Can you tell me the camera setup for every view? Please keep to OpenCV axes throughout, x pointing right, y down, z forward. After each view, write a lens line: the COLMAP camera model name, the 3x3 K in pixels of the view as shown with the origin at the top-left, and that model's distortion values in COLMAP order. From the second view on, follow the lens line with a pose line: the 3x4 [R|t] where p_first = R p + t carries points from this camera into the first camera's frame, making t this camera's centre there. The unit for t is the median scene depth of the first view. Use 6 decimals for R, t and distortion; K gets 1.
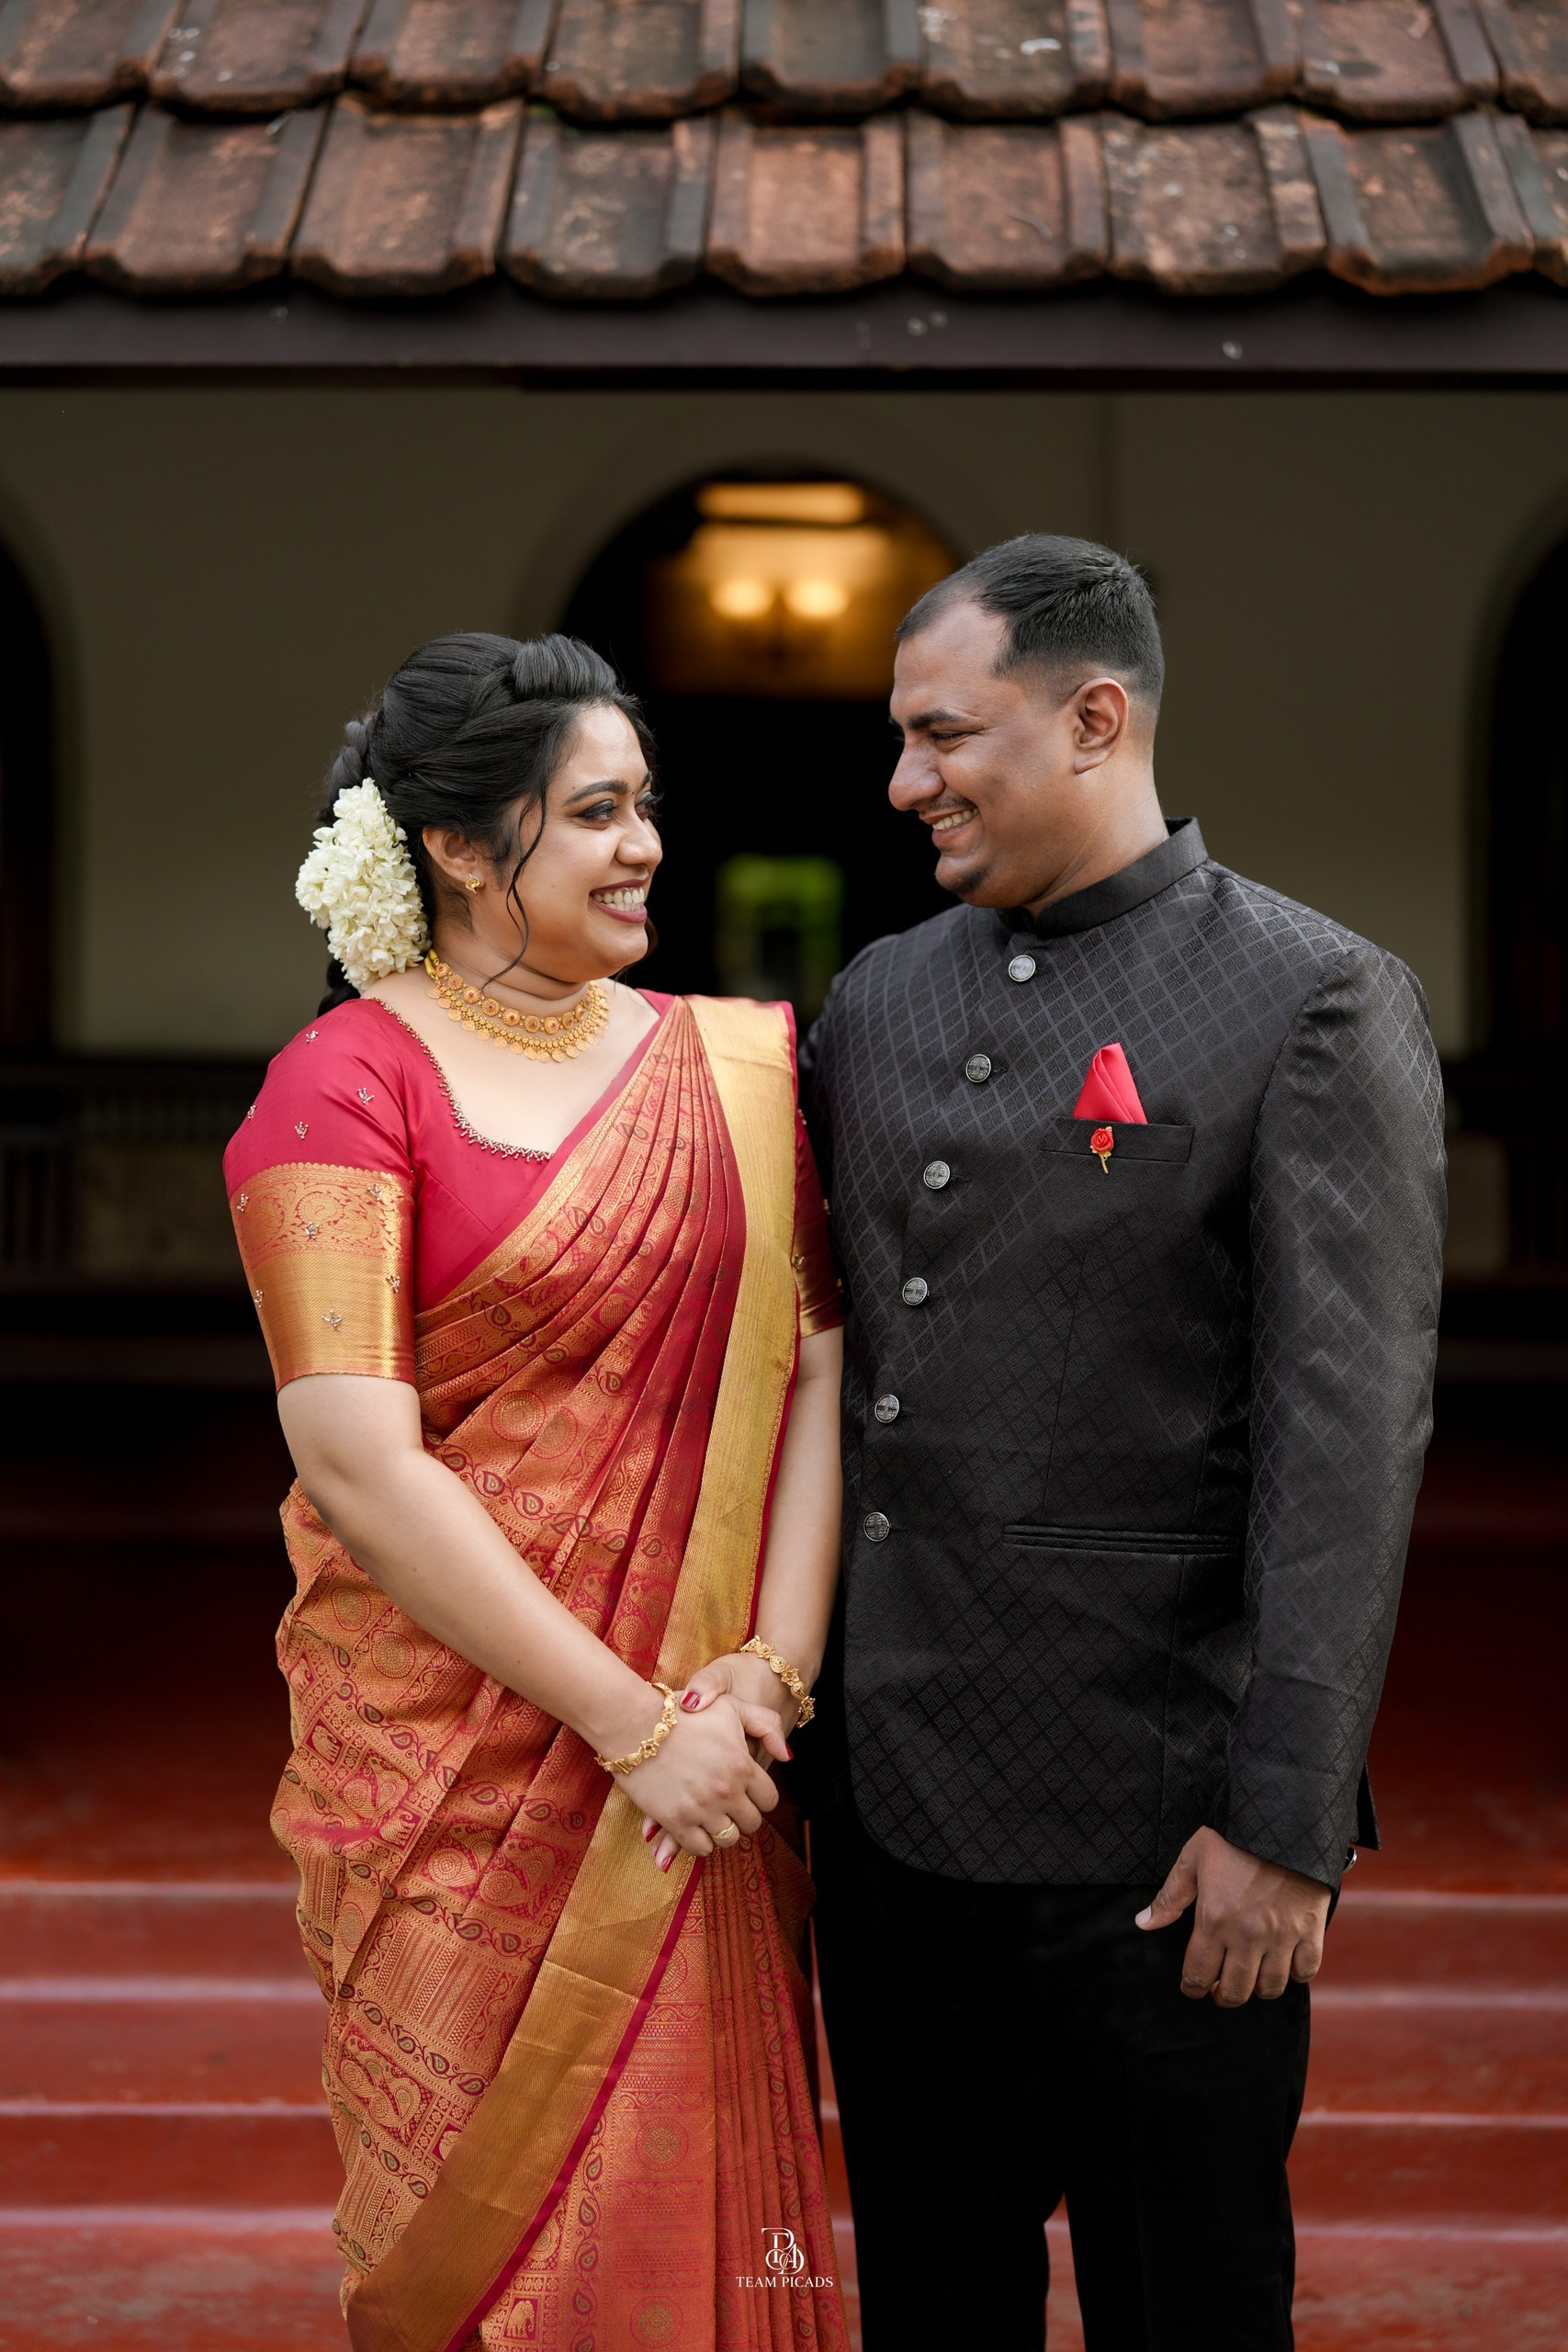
lens RADIAL K [[3259.9, 0, 784.0], [0, 3259.9, 1176.0], [0, 0, 1]] dist [0.007835, -0.054732]
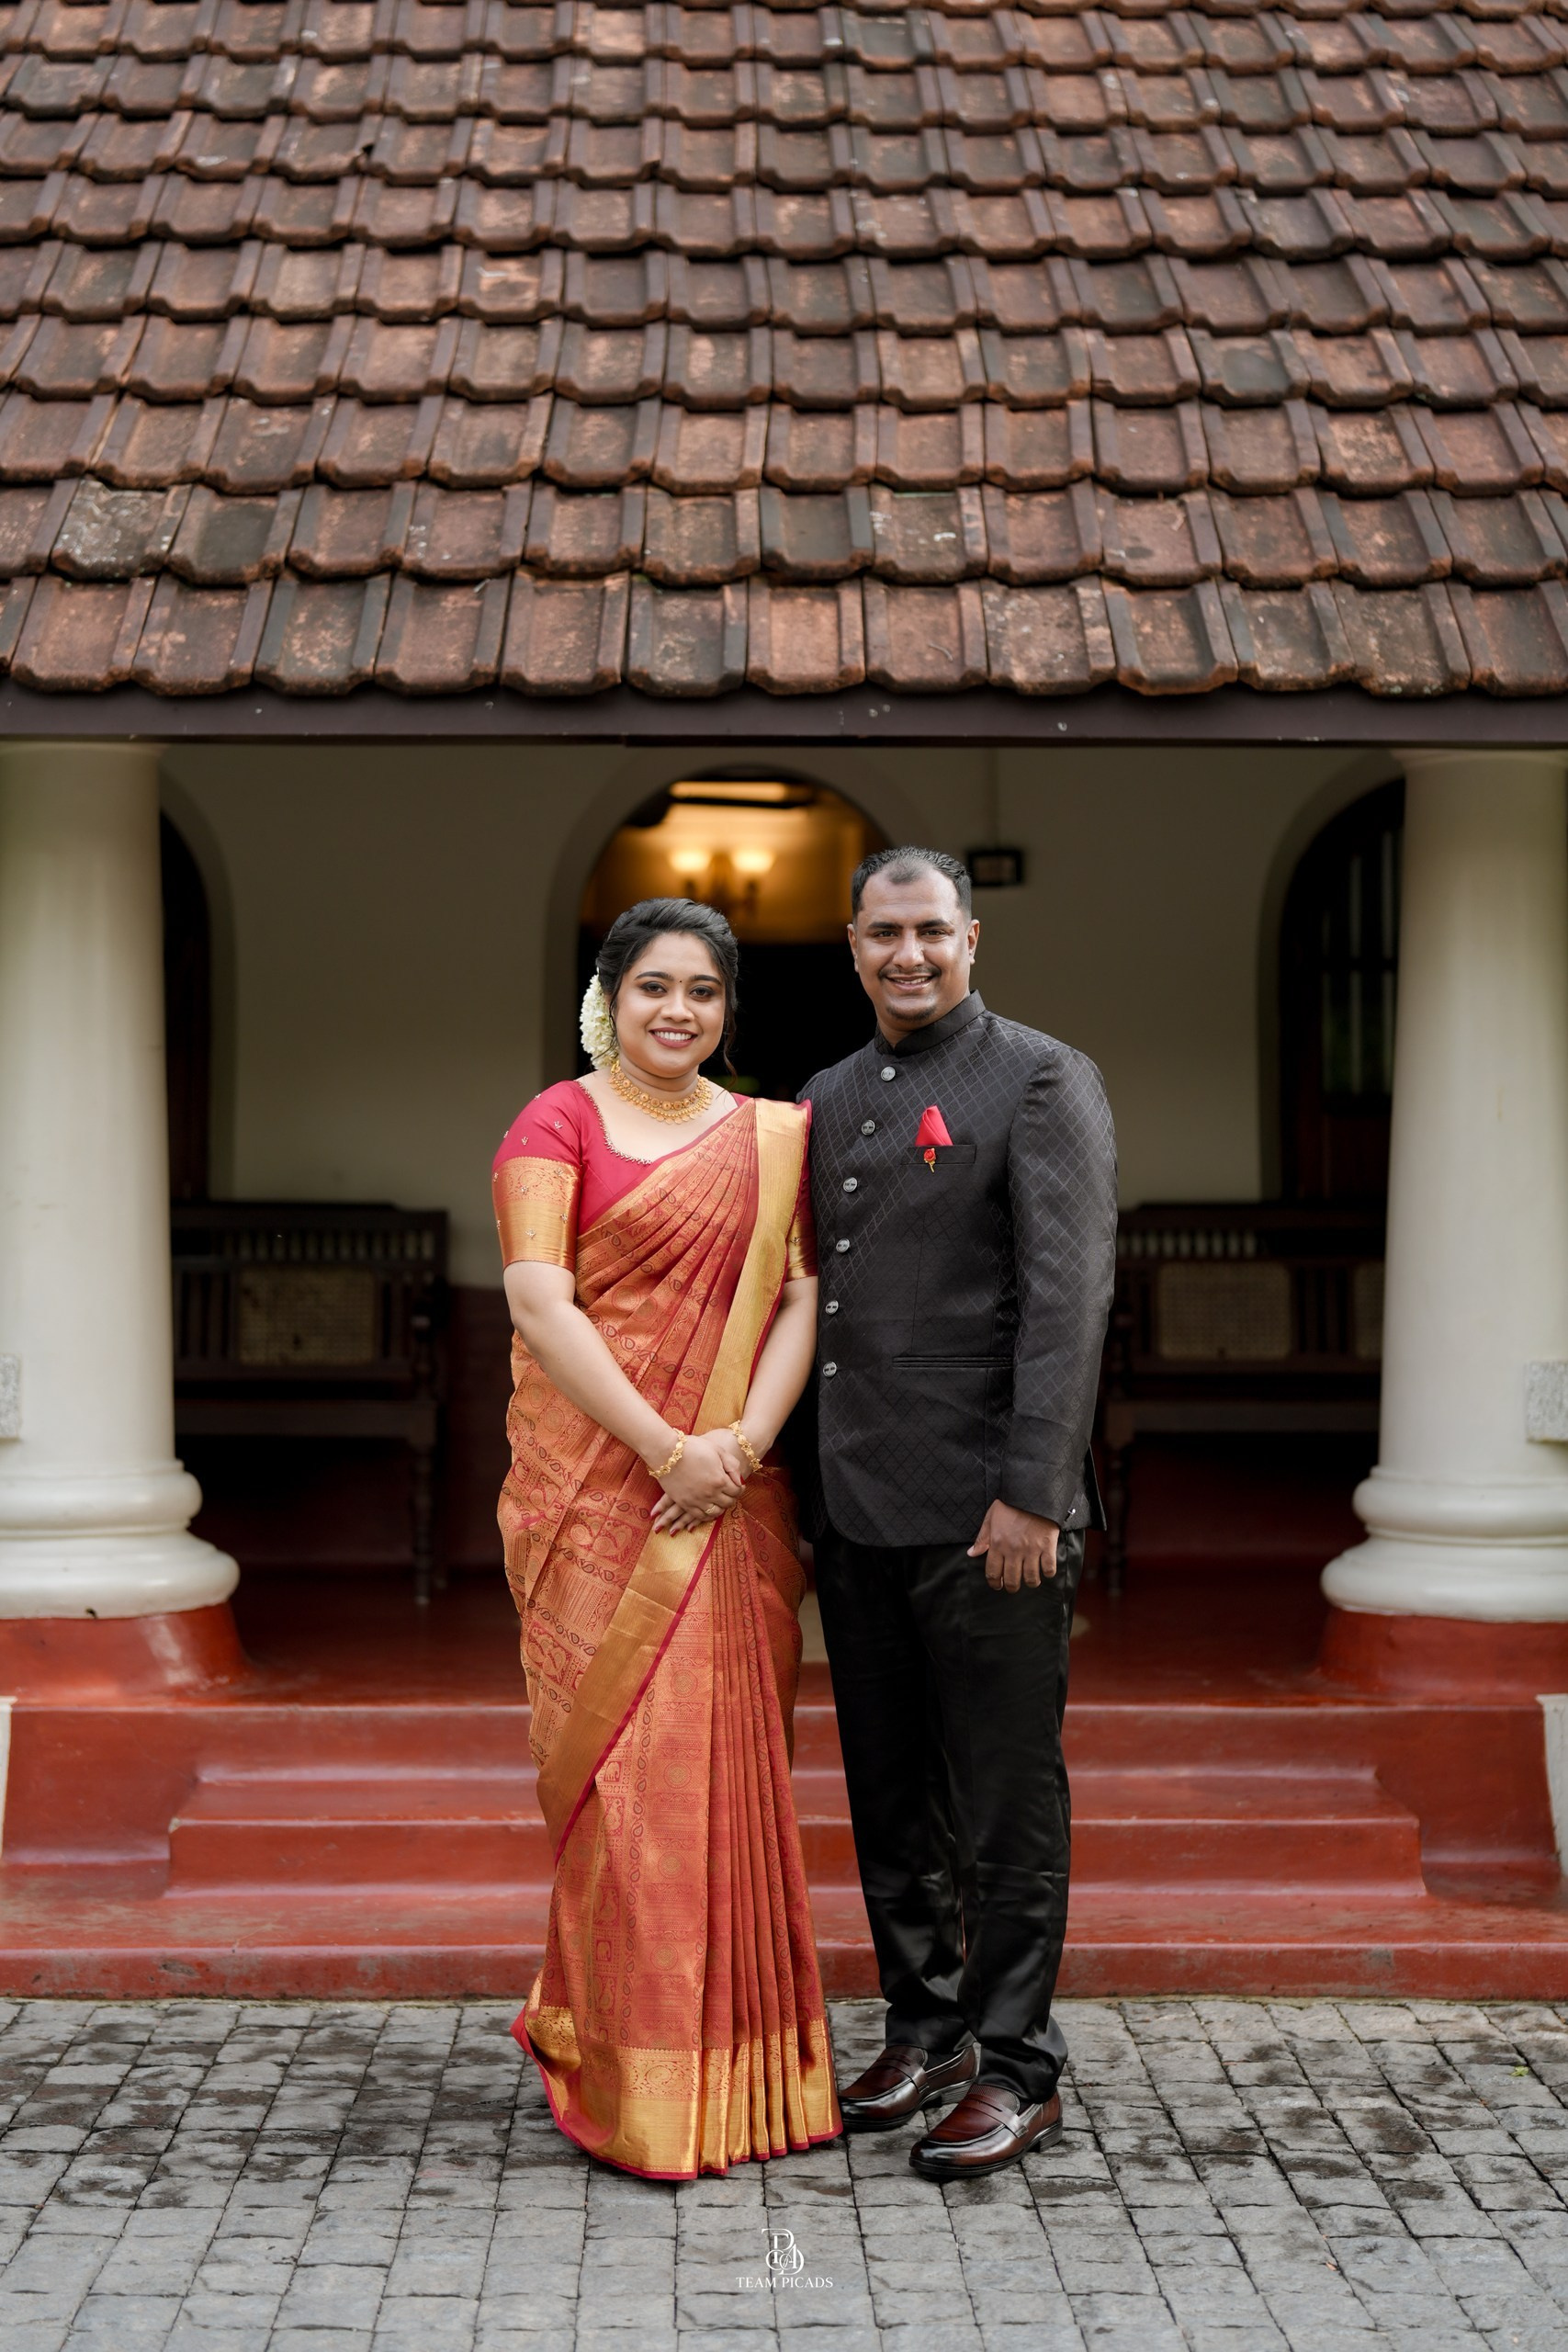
lens RADIAL K [[3259.9, 0, 784.0], [0, 3259.9, 1176.0], [0, 0, 1]] dist [0.007835, -0.054732]
pose [[0.999494, -0.004226, 0.031511, -0.056039], [0.006595, 0.997128, -0.075442, 0.096867], [-0.031102, 0.075612, 0.996652, -0.615286]]
